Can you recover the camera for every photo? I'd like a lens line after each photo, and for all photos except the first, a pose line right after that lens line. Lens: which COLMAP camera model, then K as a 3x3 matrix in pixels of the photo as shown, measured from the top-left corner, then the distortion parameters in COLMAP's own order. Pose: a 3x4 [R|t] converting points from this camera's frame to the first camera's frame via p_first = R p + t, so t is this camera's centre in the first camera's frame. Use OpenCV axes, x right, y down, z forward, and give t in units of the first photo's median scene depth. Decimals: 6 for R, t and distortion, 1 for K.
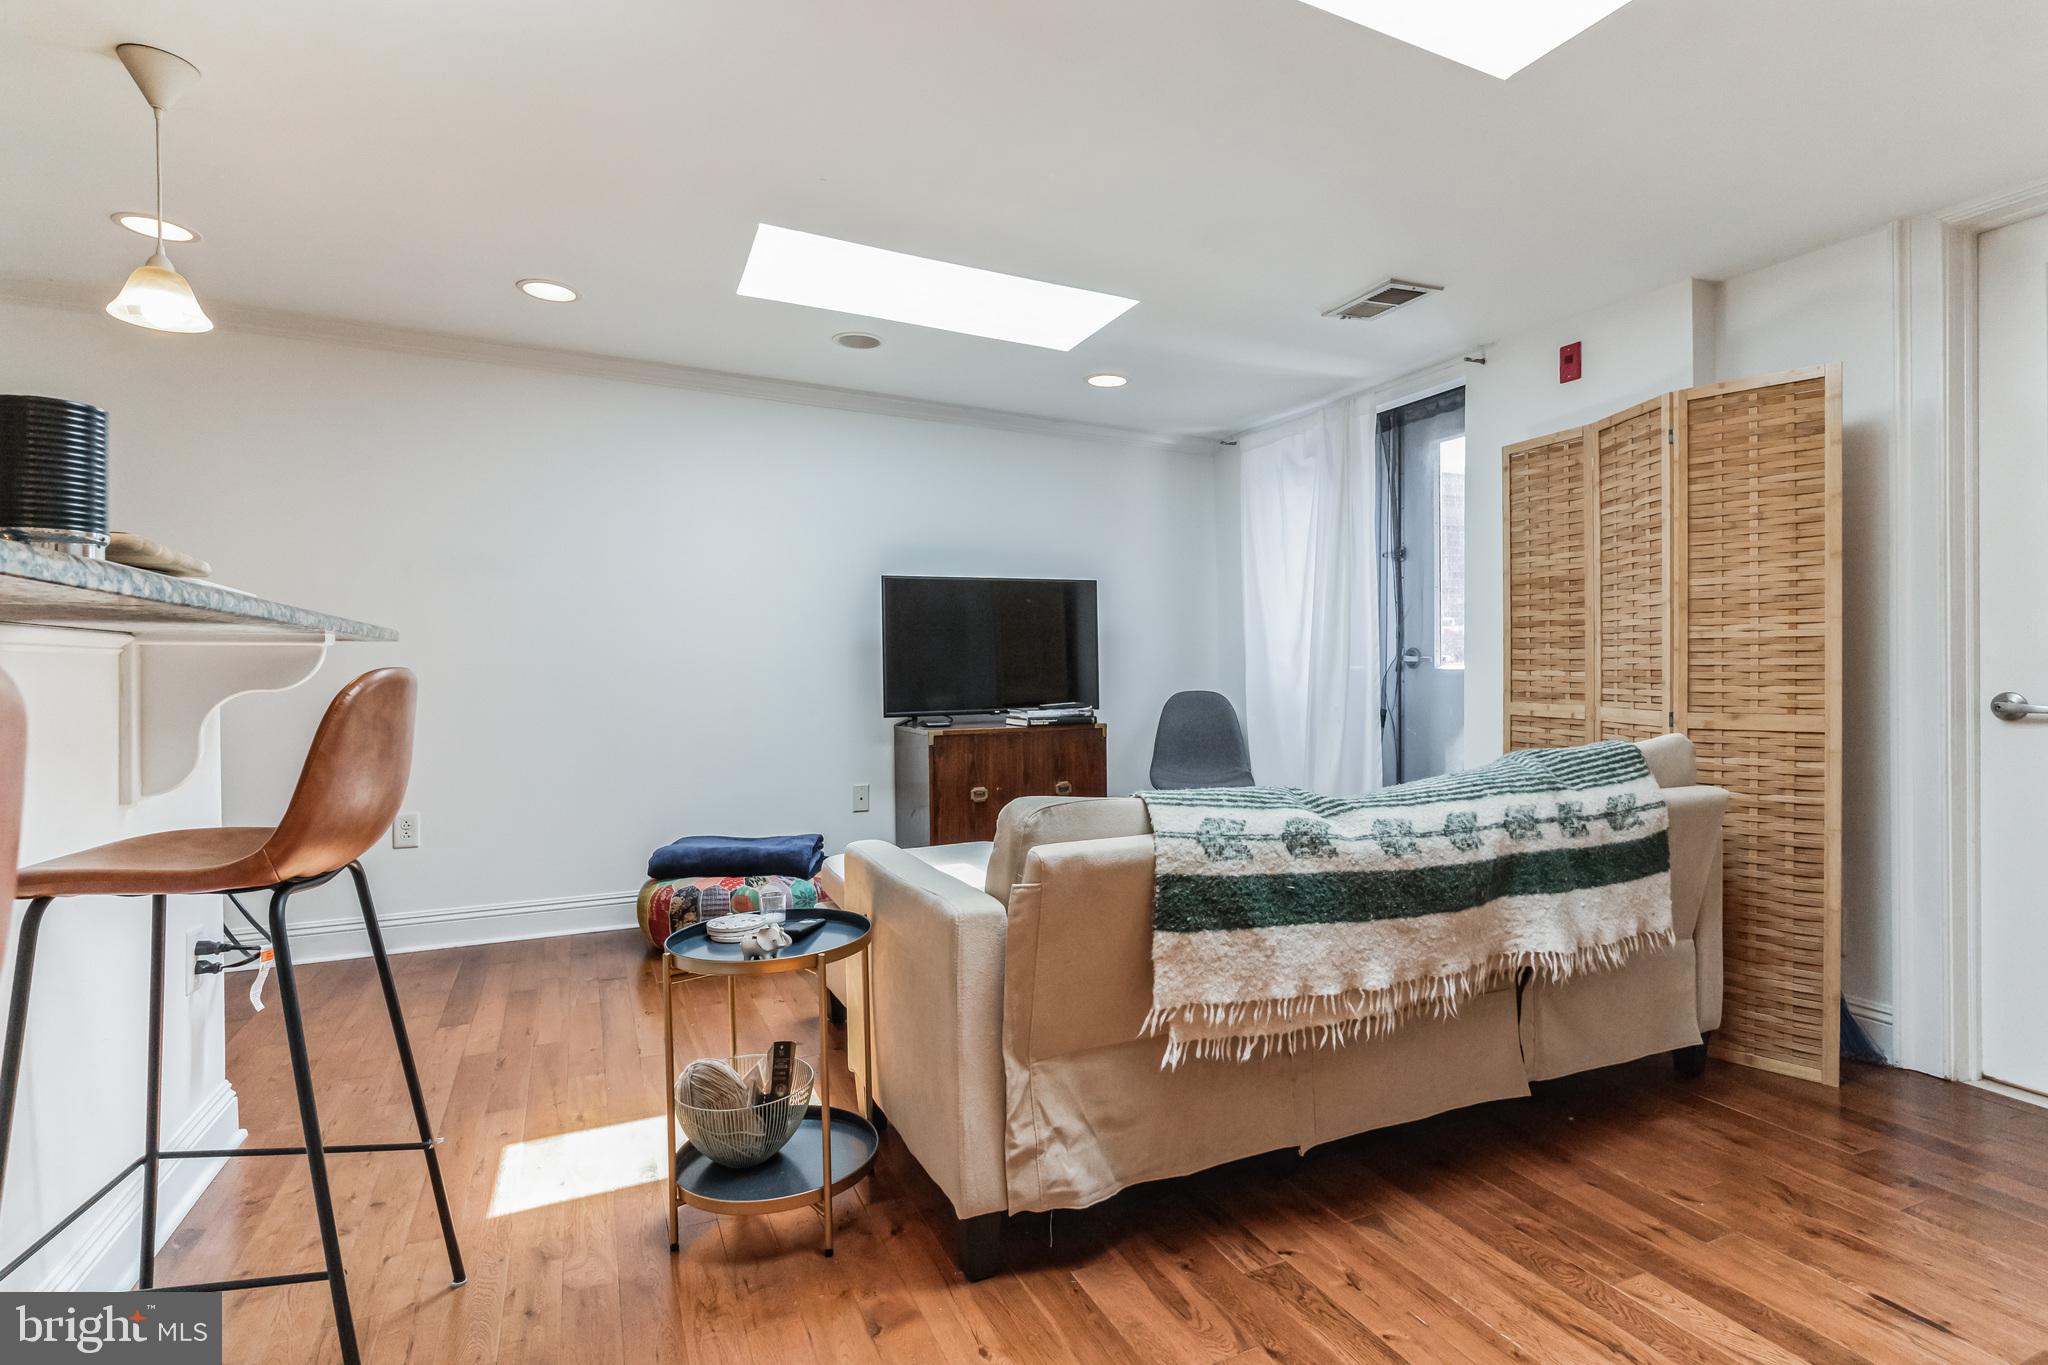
lens RADIAL K [[992.4, 0, 1028.5], [0, 992.4, 674.7], [0, 0, 1]] dist [0.003365, -0.001511]
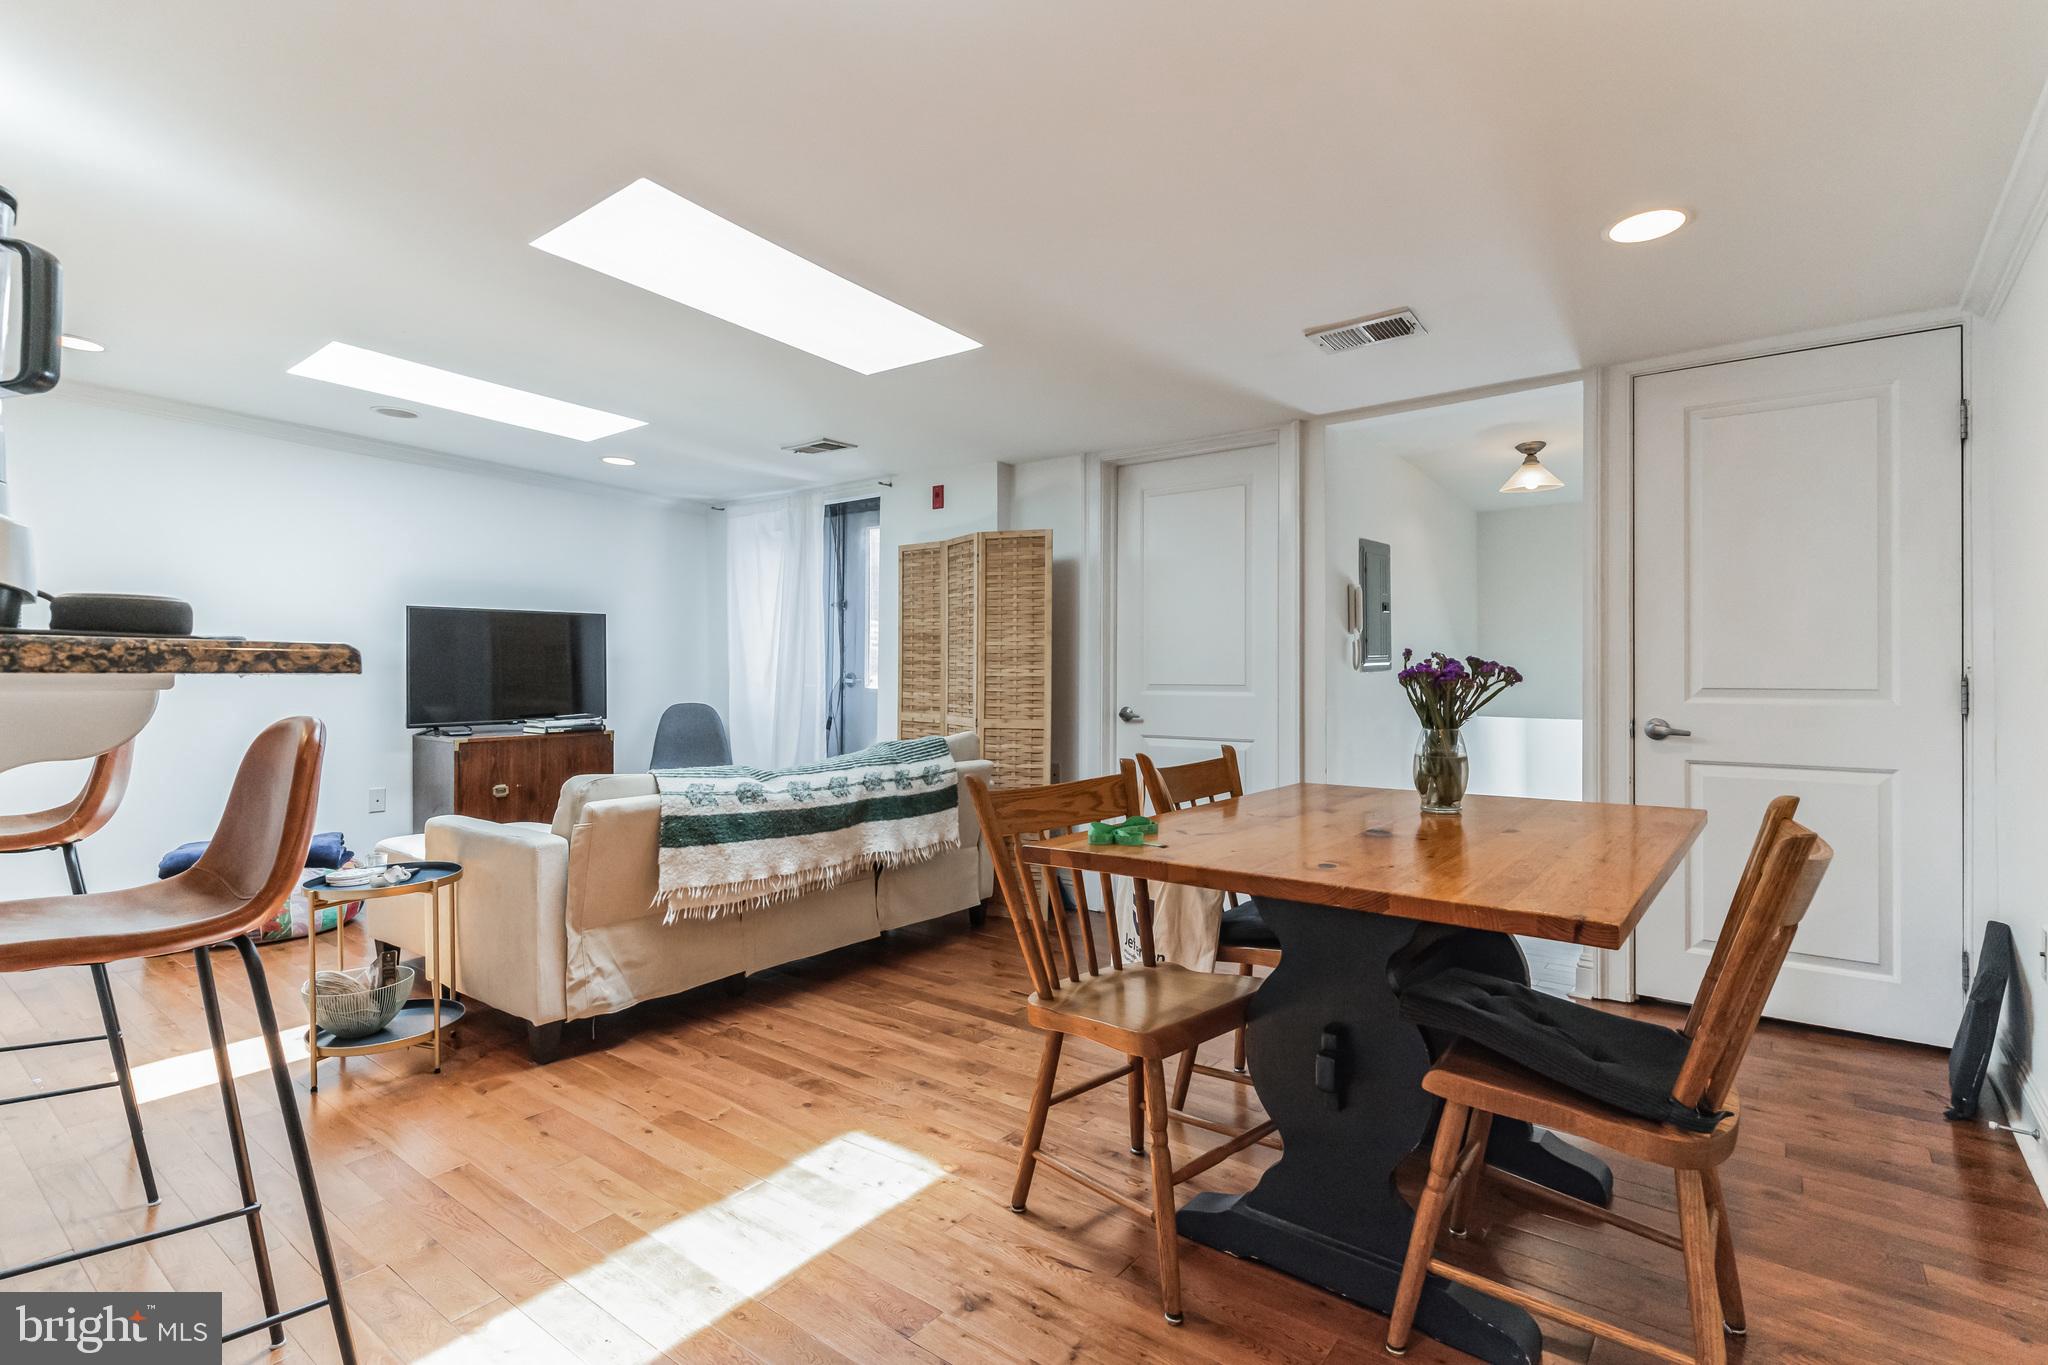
lens RADIAL K [[992.4, 0, 1027.5], [0, 992.4, 672.0], [0, 0, 1]] dist [0.003365, -0.001511]
pose [[0.880965, 0.012119, 0.473027, -0.102597], [-0.009109, 0.999921, -0.008655, -0.034163], [-0.473094, 0.003316, 0.881006, -0.650955]]
